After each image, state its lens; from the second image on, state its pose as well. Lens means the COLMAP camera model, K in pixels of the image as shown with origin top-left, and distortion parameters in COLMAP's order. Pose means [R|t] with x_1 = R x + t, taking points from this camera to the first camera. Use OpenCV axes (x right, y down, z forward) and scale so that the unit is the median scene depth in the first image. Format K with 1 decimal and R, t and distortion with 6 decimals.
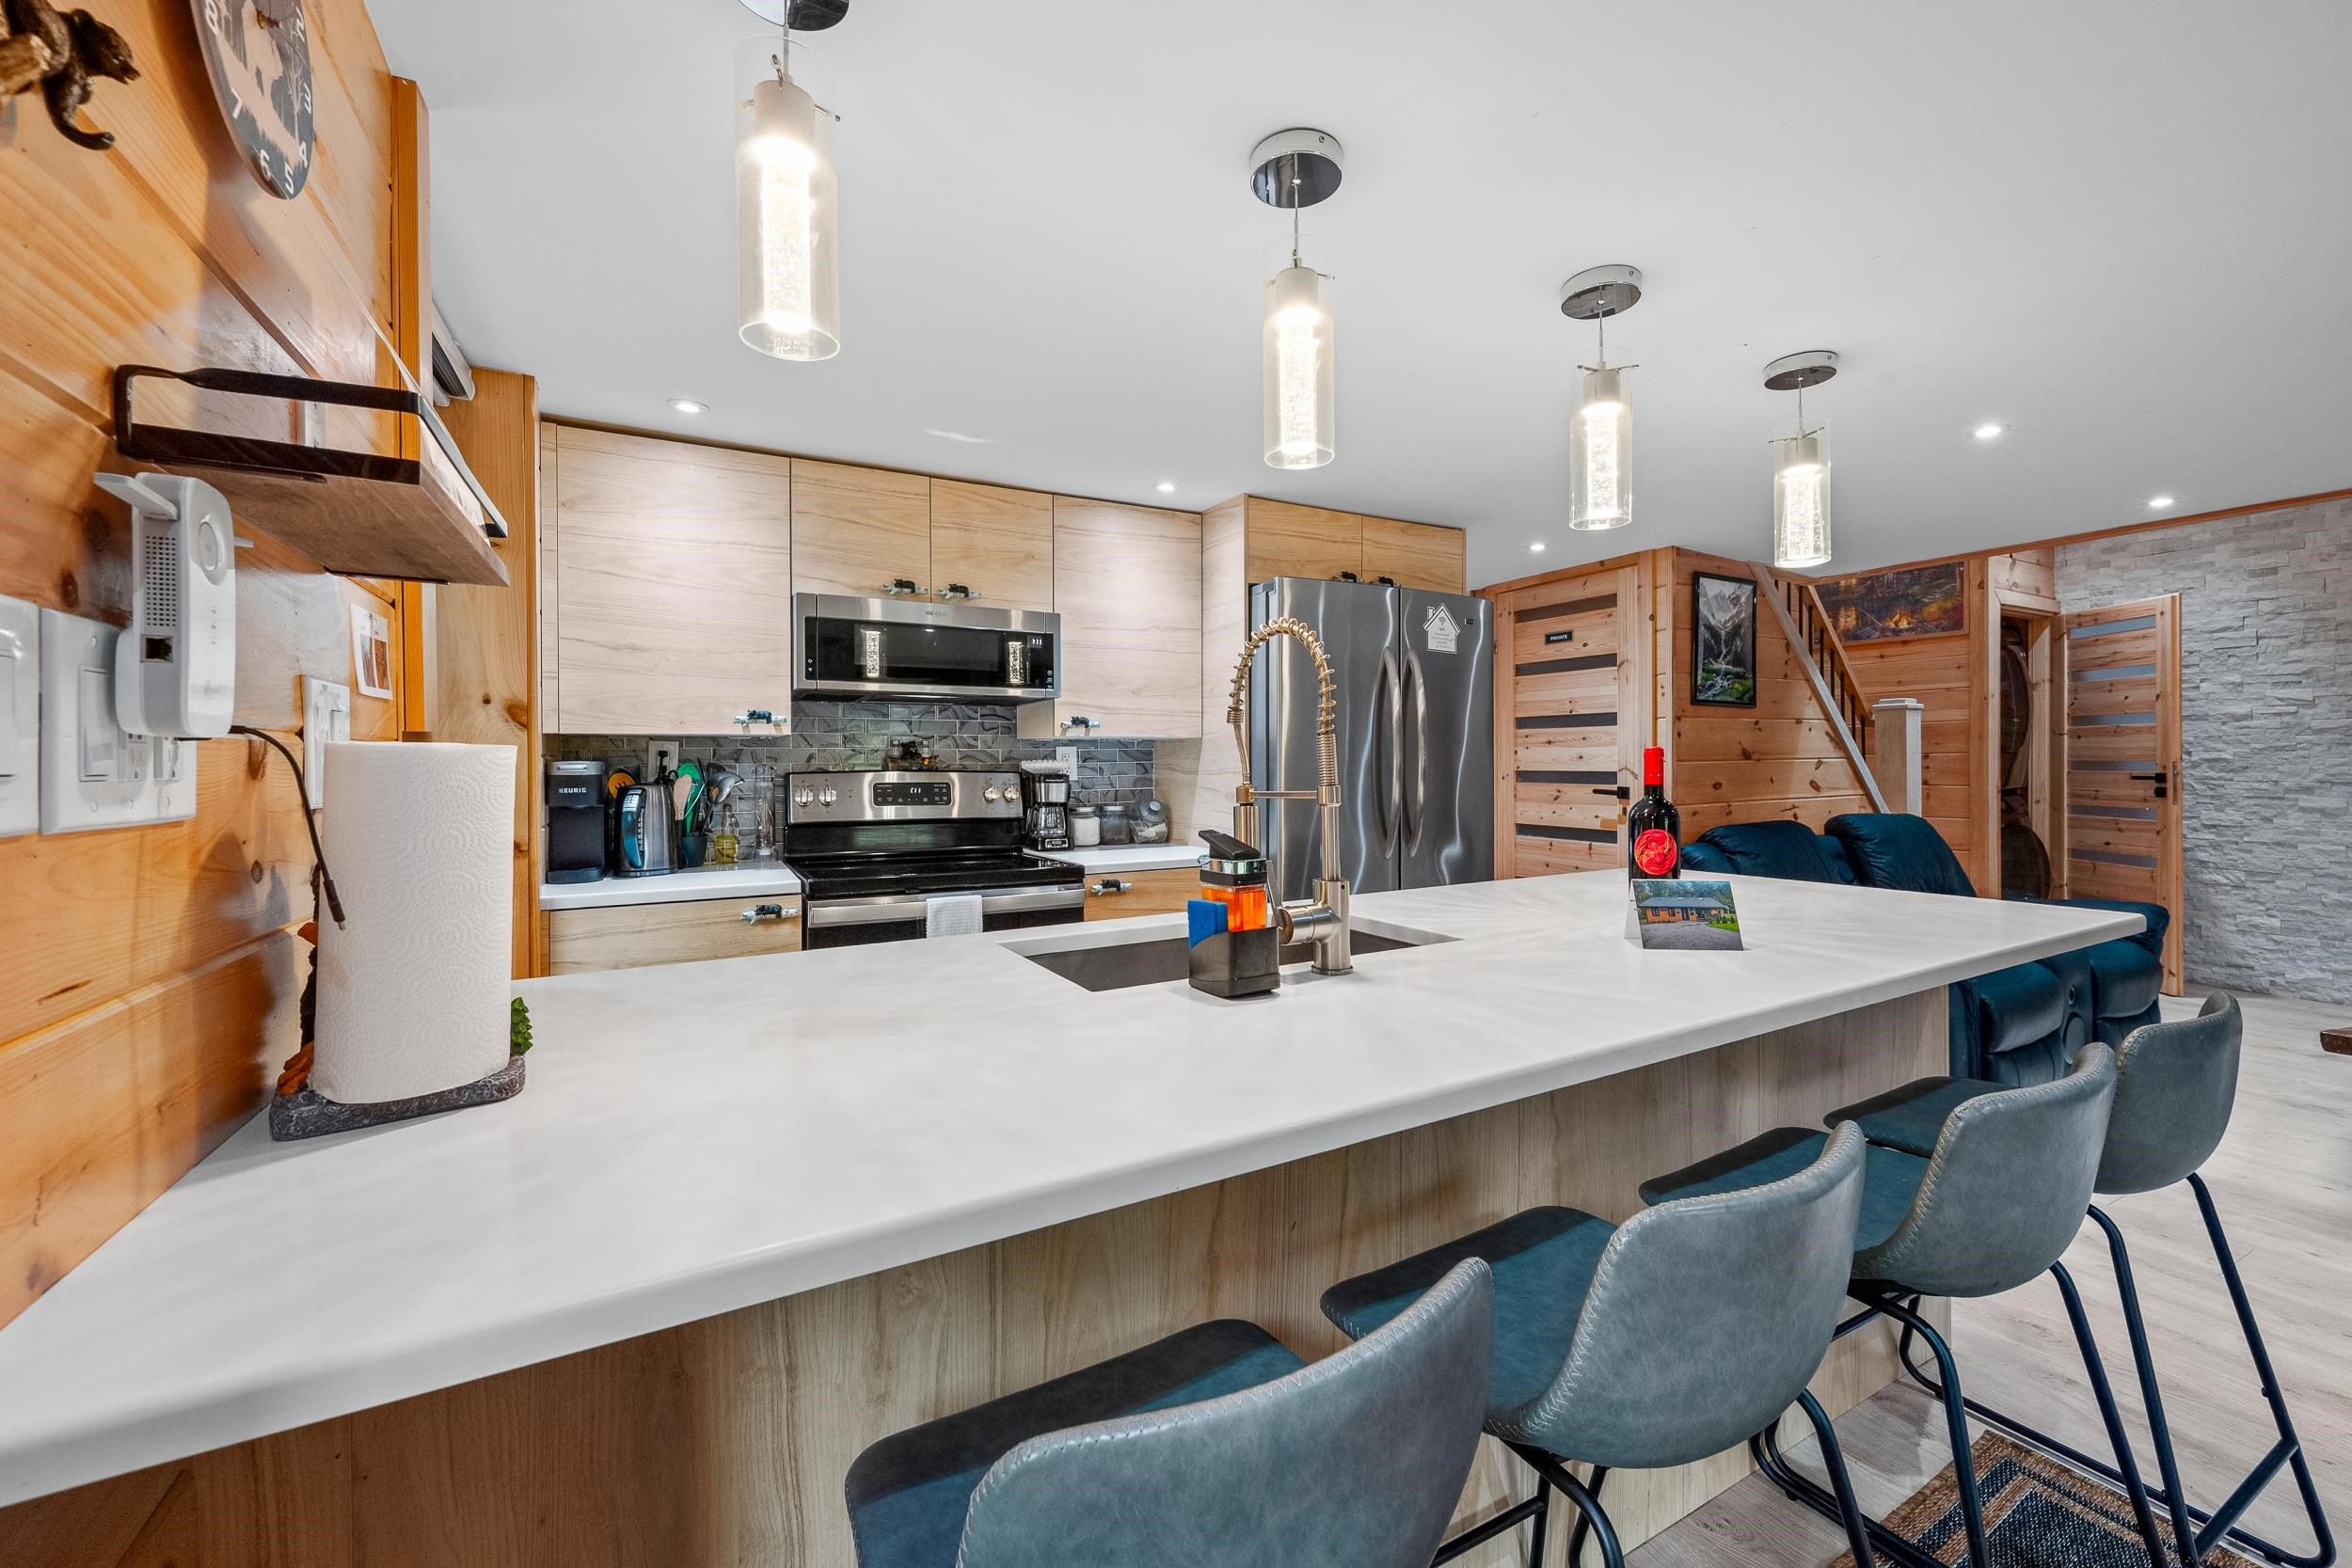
lens RADIAL K [[920.0, 0, 1178.1], [0, 920.0, 765.9], [0, 0, 1]] dist [0.000697, -0.000336]
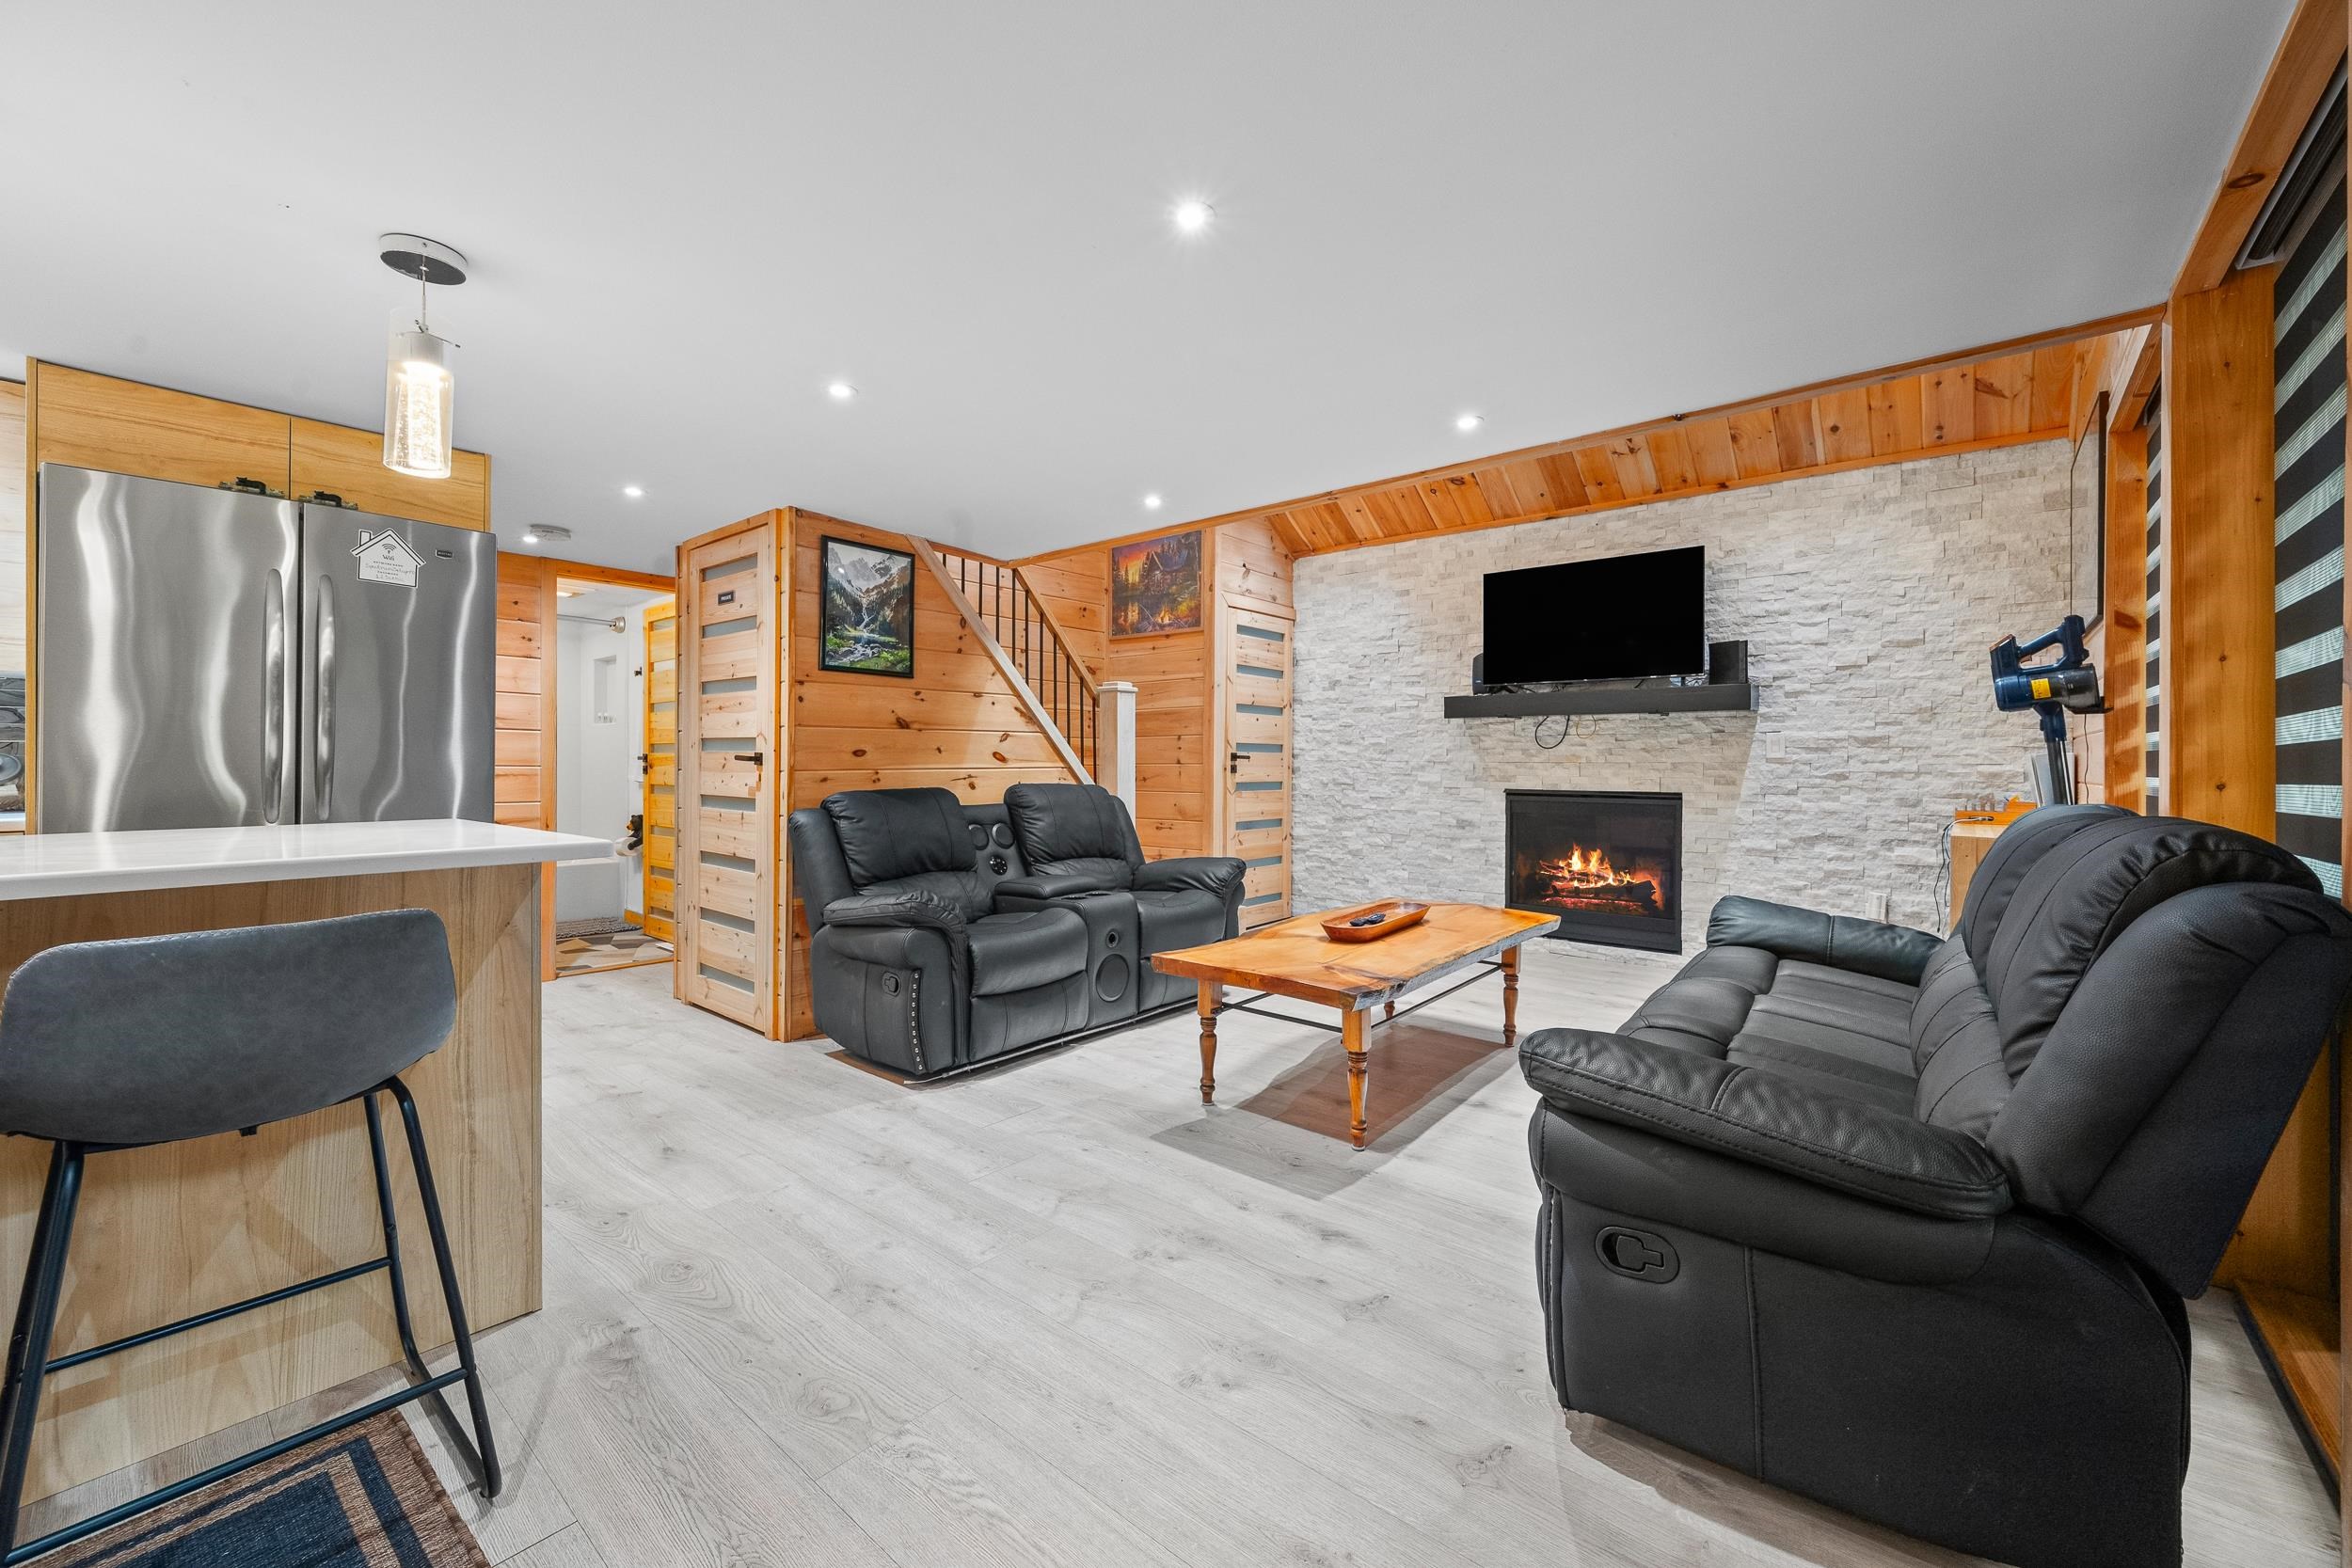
lens RADIAL K [[920.0, 0, 1159.8], [0, 920.0, 760.2], [0, 0, 1]] dist [0.000697, -0.000336]
pose [[0.934675, 0.012155, 0.355296, 0.500207], [-0.010885, 0.999925, -0.005574, 0.029591], [-0.355337, 0.001343, 0.934737, -0.052637]]
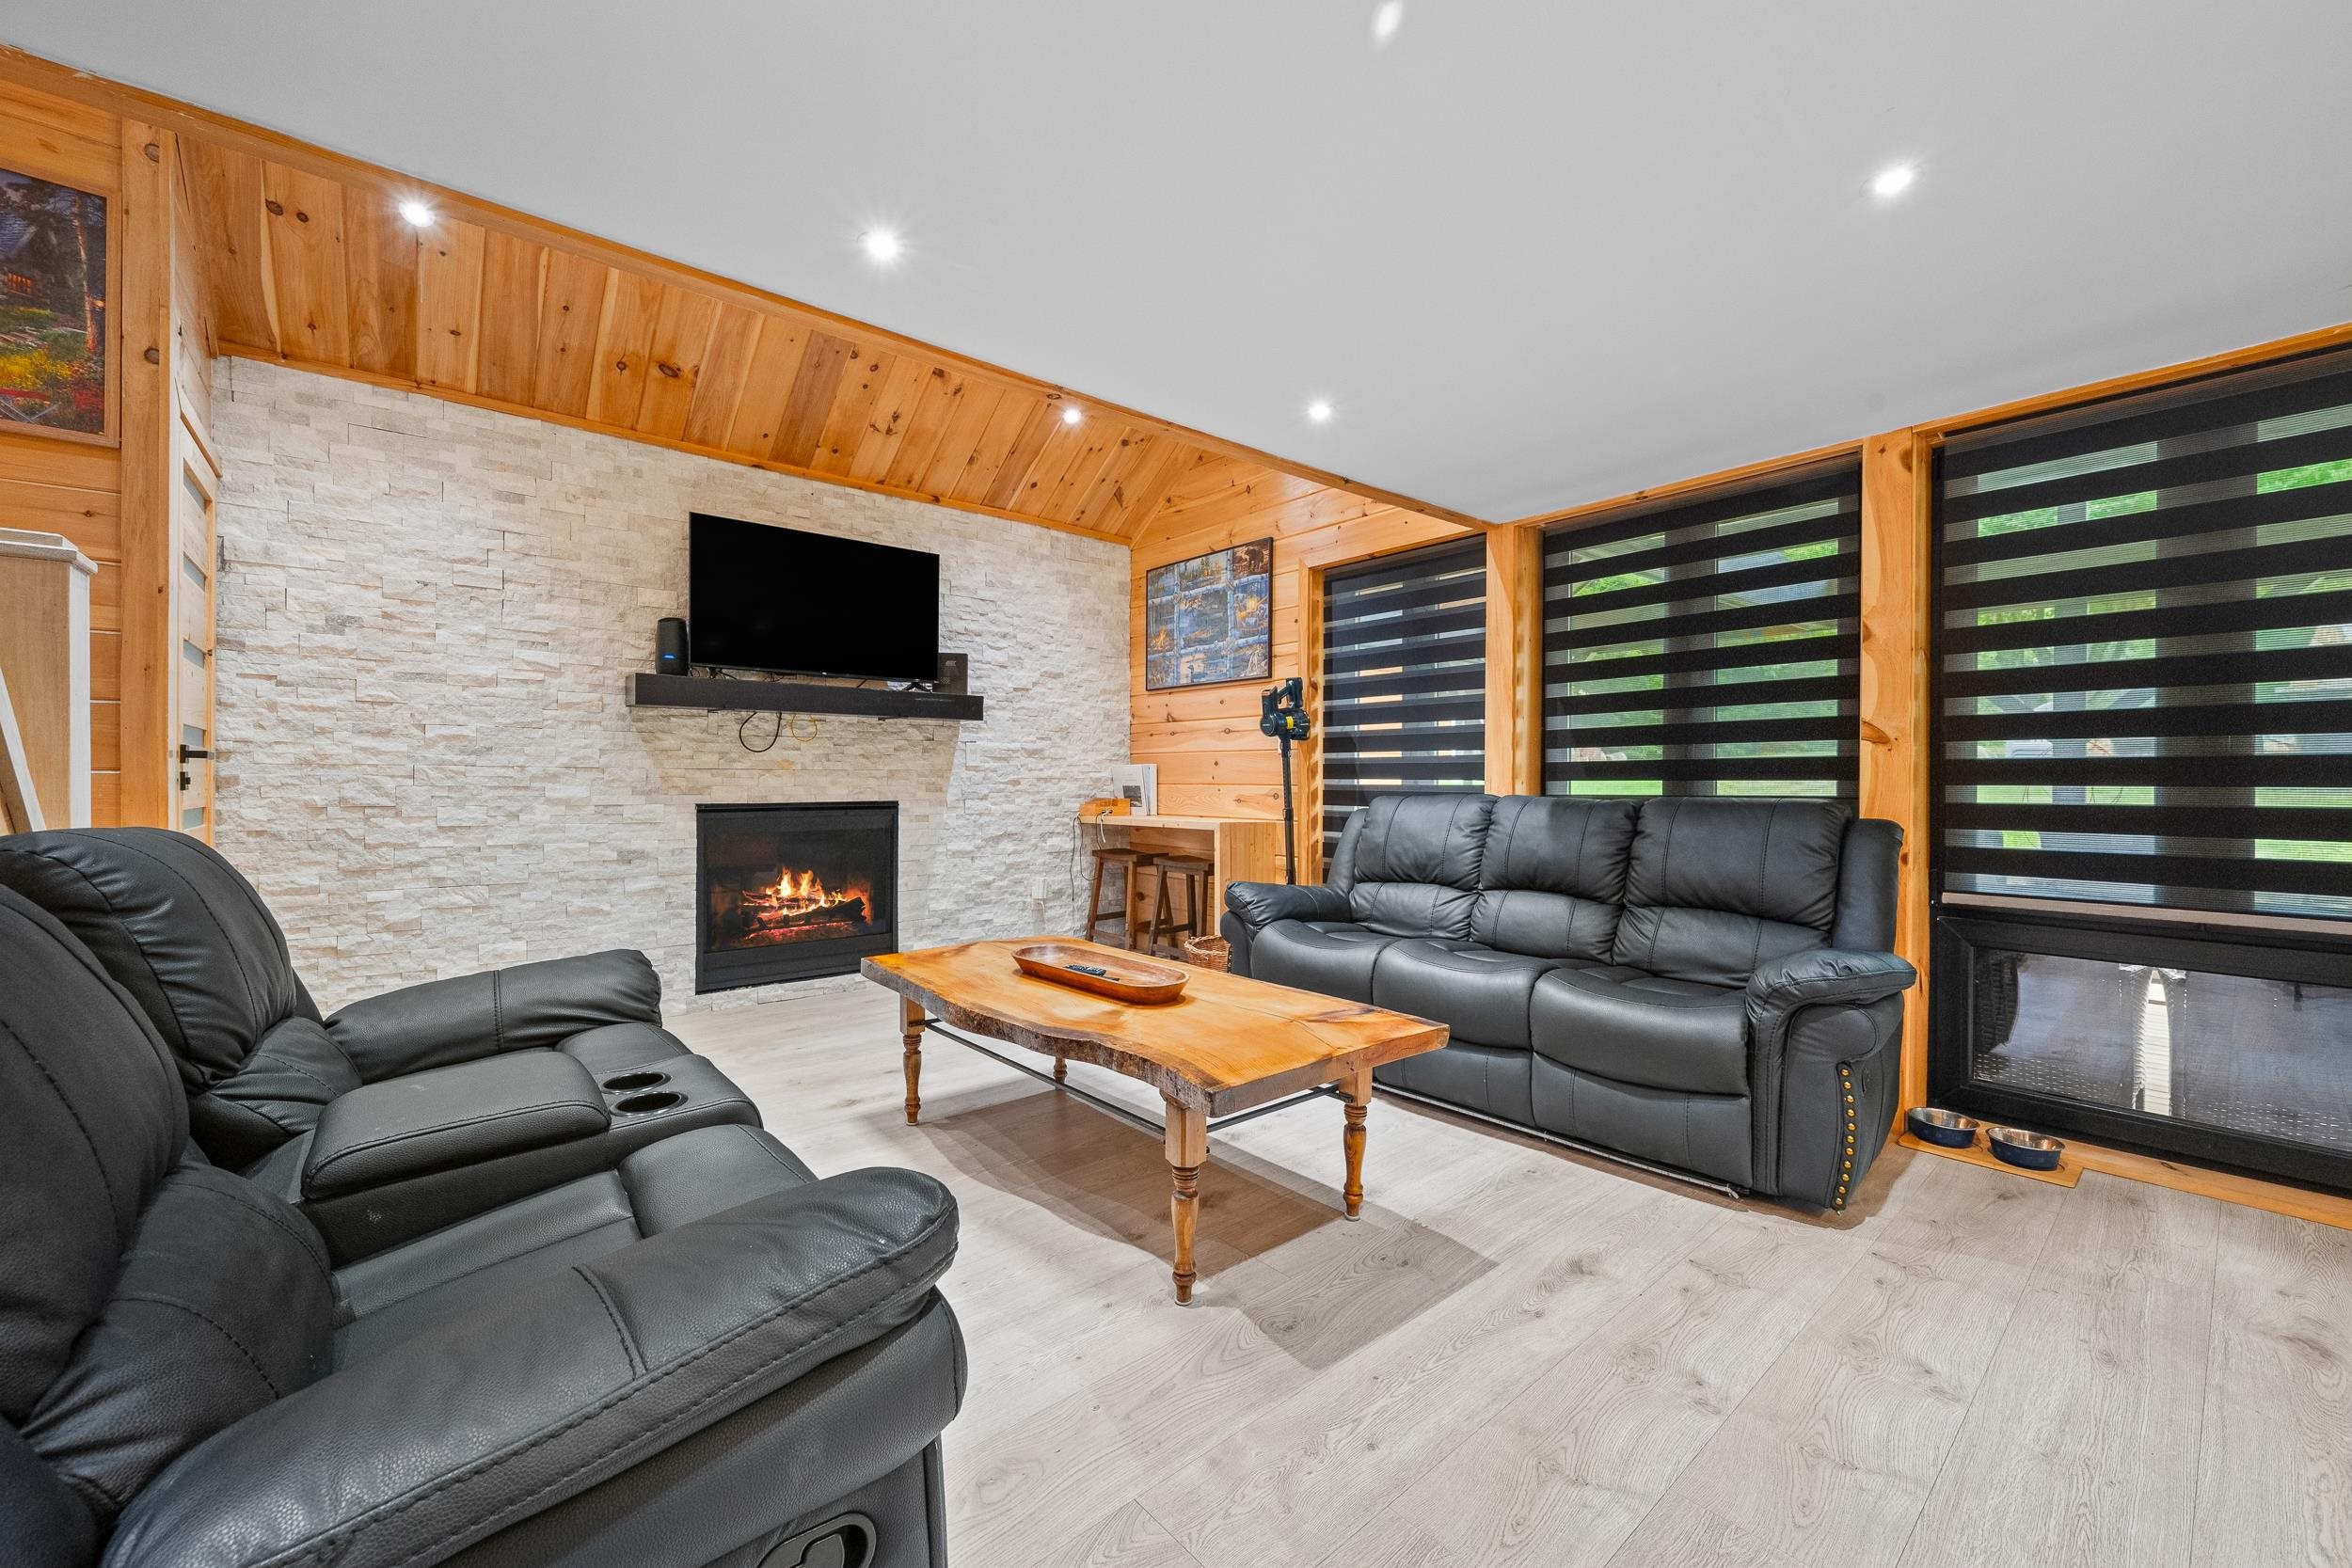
lens RADIAL K [[920.0, 0, 1197.0], [0, 920.0, 781.7], [0, 0, 1]] dist [0.000697, -0.000336]
pose [[-0.211598, 0.001364, 0.977356, 0.344657], [-0.000611, 0.999999, -0.001528, 0.034986], [-0.977357, -0.000920, -0.211597, 0.689541]]
